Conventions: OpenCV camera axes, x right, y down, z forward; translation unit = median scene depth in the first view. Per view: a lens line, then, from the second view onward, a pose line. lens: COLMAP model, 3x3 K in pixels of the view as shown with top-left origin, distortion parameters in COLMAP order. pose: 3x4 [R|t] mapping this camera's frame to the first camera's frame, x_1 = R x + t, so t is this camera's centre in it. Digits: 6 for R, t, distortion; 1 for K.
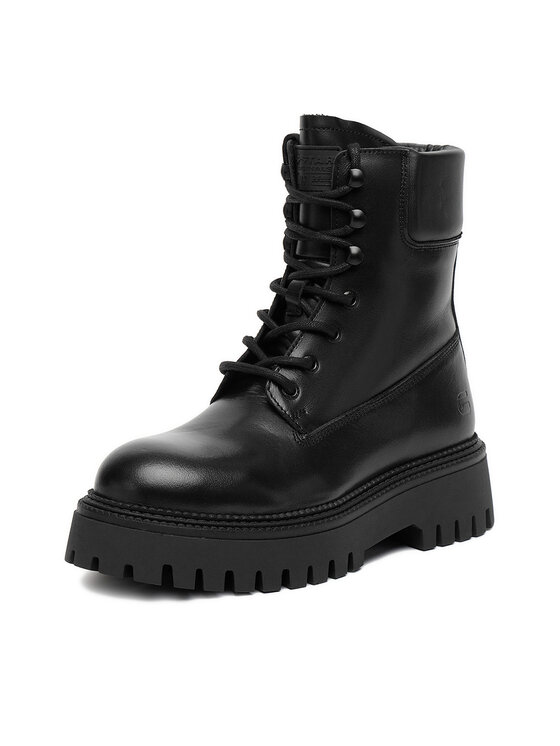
lens RADIAL K [[1464.8, 0, 280.0], [0, 1464.8, 373.0], [0, 0, 1]] dist [0.004624, -0.003455]
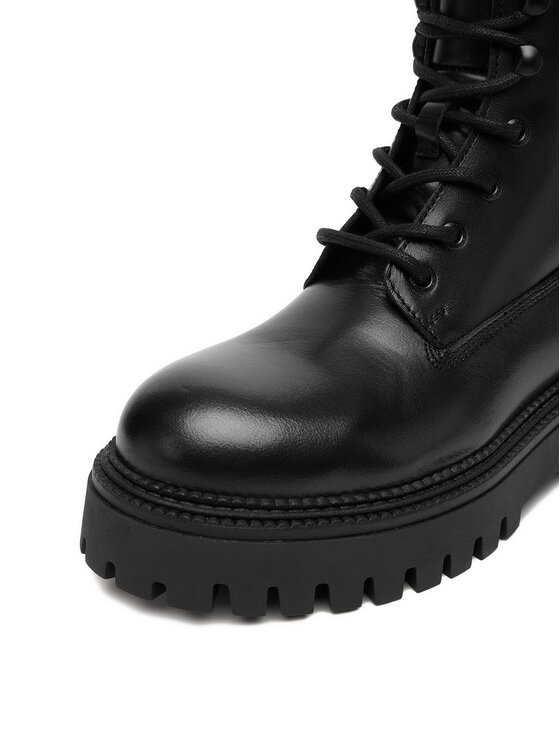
lens RADIAL K [[866.4, 0, 280.0], [0, 866.4, 373.0], [0, 0, 1]] dist [0.006996, -0.026884]
pose [[0.993130, 0.020352, -0.115231, -0.010205], [0.006680, 0.973291, 0.229476, -0.035186], [0.116823, -0.228670, 0.966469, 0.593797]]
